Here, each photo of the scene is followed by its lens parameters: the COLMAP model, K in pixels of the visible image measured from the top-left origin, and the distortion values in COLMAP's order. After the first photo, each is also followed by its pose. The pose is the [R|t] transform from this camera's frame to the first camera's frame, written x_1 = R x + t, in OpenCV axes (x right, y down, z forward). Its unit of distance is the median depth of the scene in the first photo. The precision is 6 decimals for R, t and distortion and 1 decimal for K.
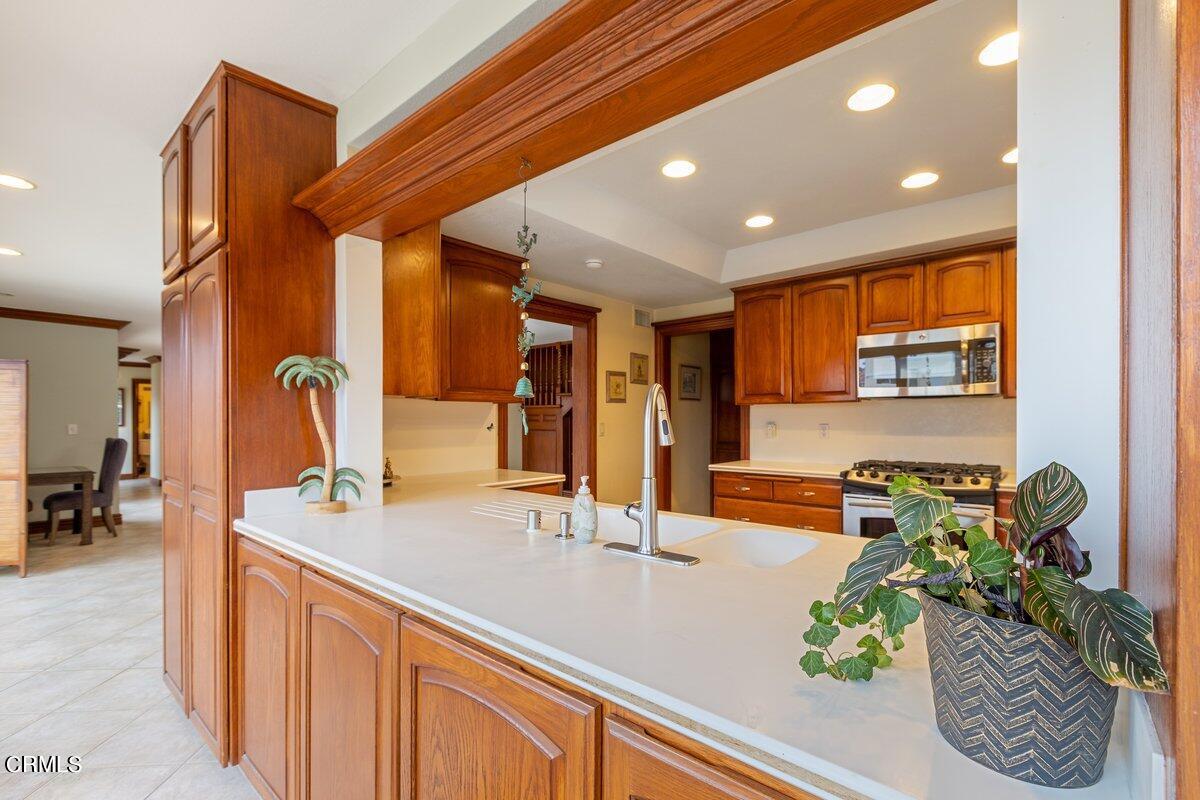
lens RADIAL K [[537.9, 0, 623.9], [0, 537.9, 418.5], [0, 0, 1]] dist [-0.004541, 0.001260]
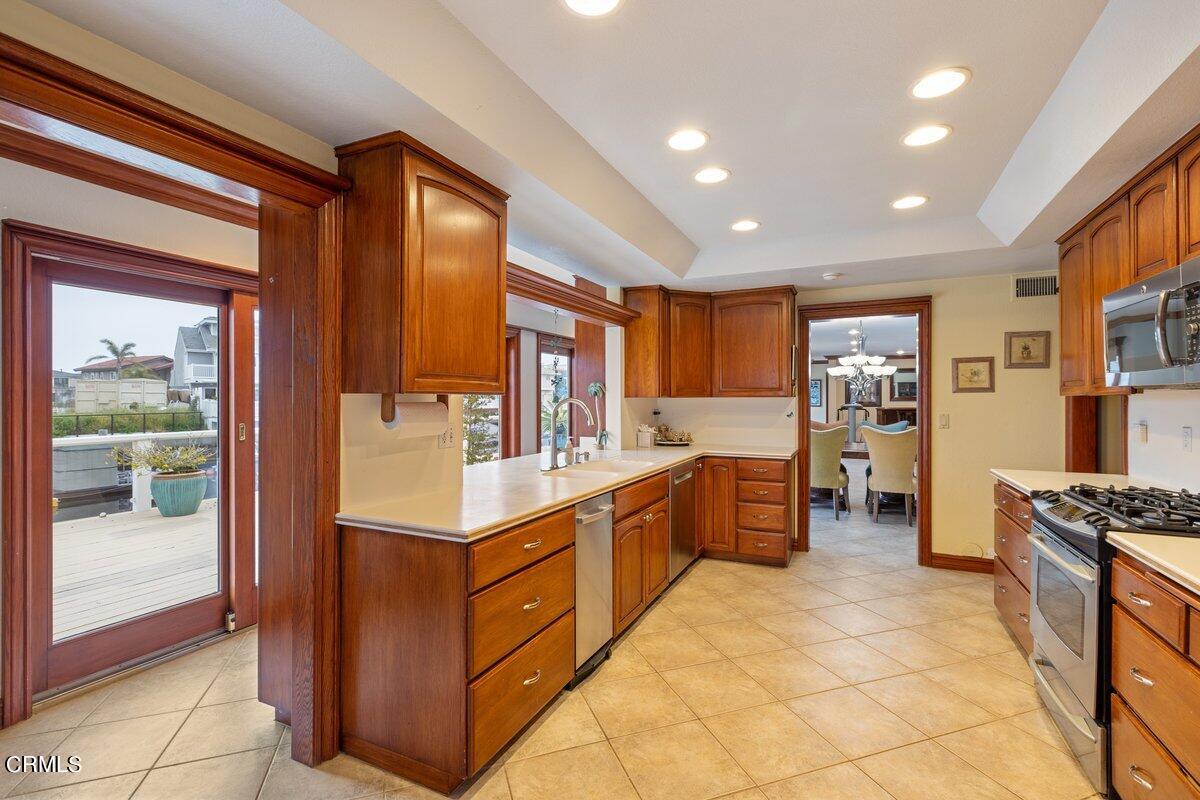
lens RADIAL K [[537.9, 0, 600.4], [0, 537.9, 399.4], [0, 0, 1]] dist [-0.004541, 0.001260]
pose [[0.249702, 0.003707, -0.968316, 0.795291], [-0.000478, 0.999993, 0.003705, -0.023158], [0.968323, -0.000462, 0.249702, 0.196948]]
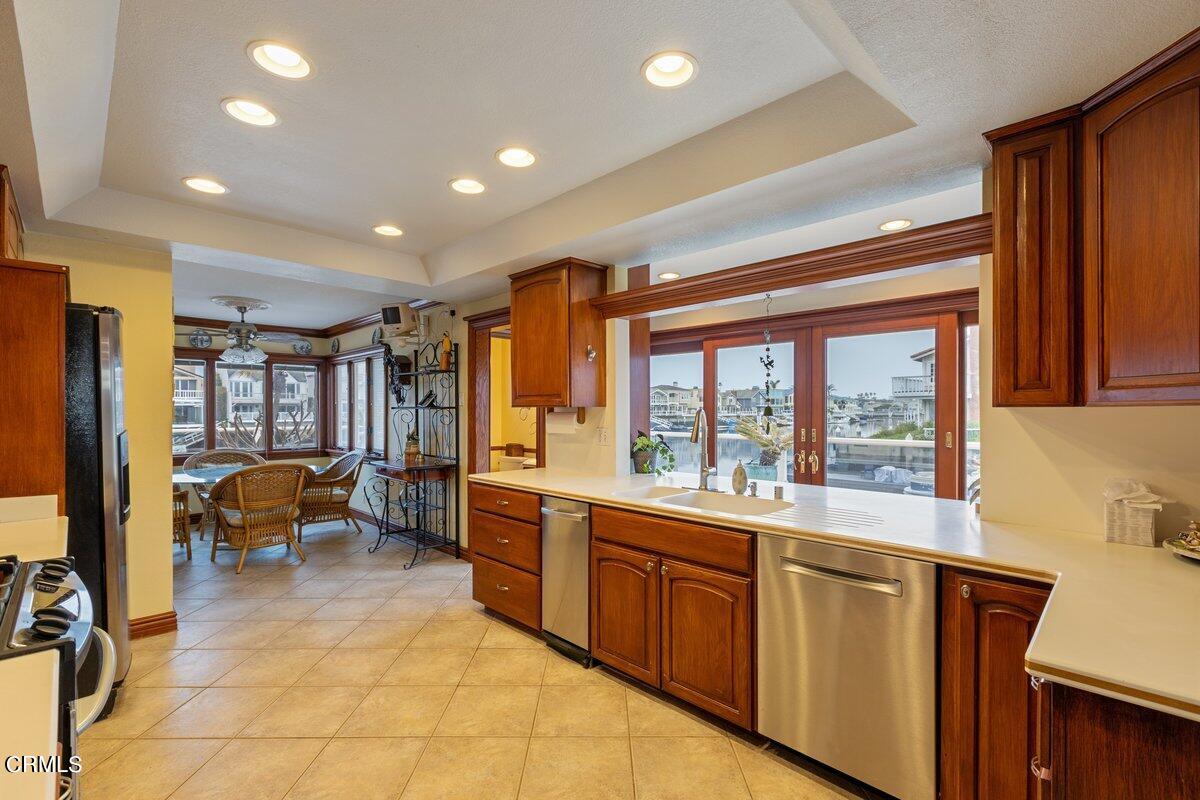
lens RADIAL K [[537.9, 0, 606.8], [0, 537.9, 413.1], [0, 0, 1]] dist [-0.004541, 0.001260]
pose [[-0.996139, 0.000497, 0.087792, 0.067942], [0.000726, 0.999996, 0.002572, -0.018573], [-0.087790, 0.002626, -0.996136, 1.038339]]
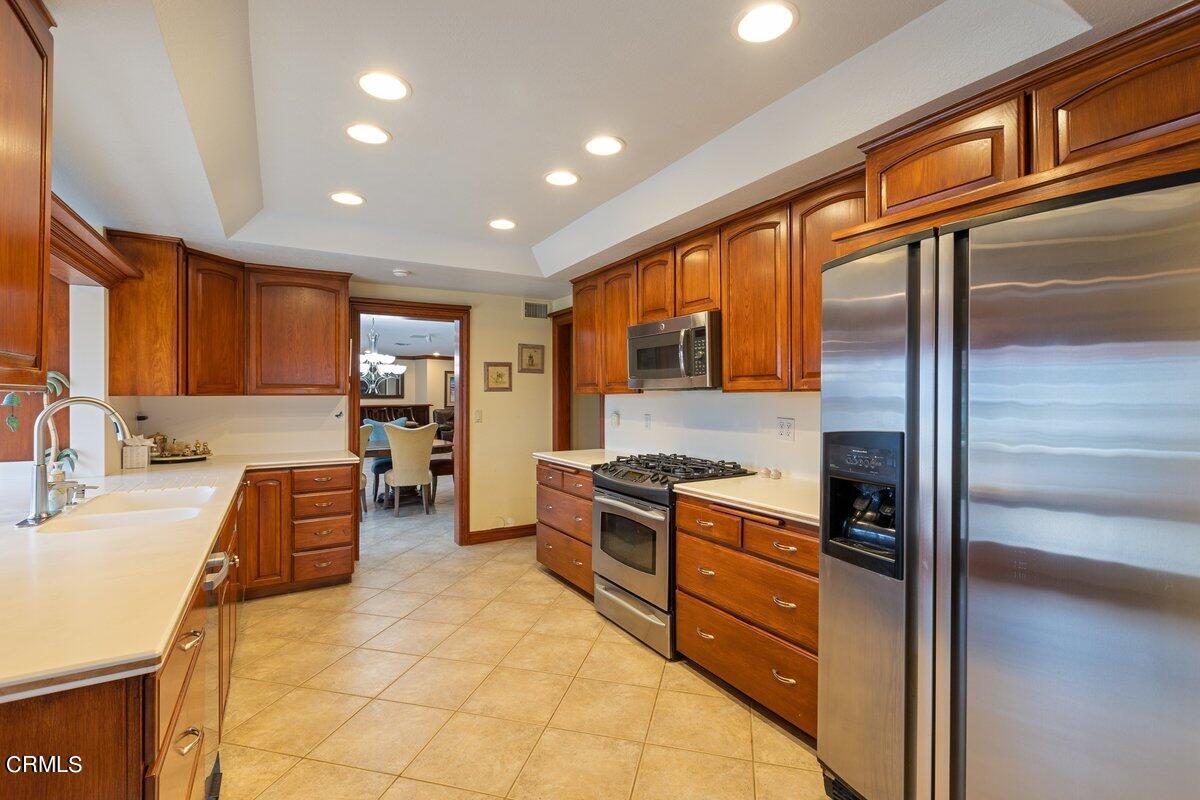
lens RADIAL K [[537.9, 0, 607.2], [0, 537.9, 394.9], [0, 0, 1]] dist [-0.004541, 0.001260]
pose [[0.948290, 0.000204, -0.317404, 0.610838], [-0.000424, 1.000000, -0.000624, -0.024413], [0.317404, 0.000727, 0.948290, 0.049838]]
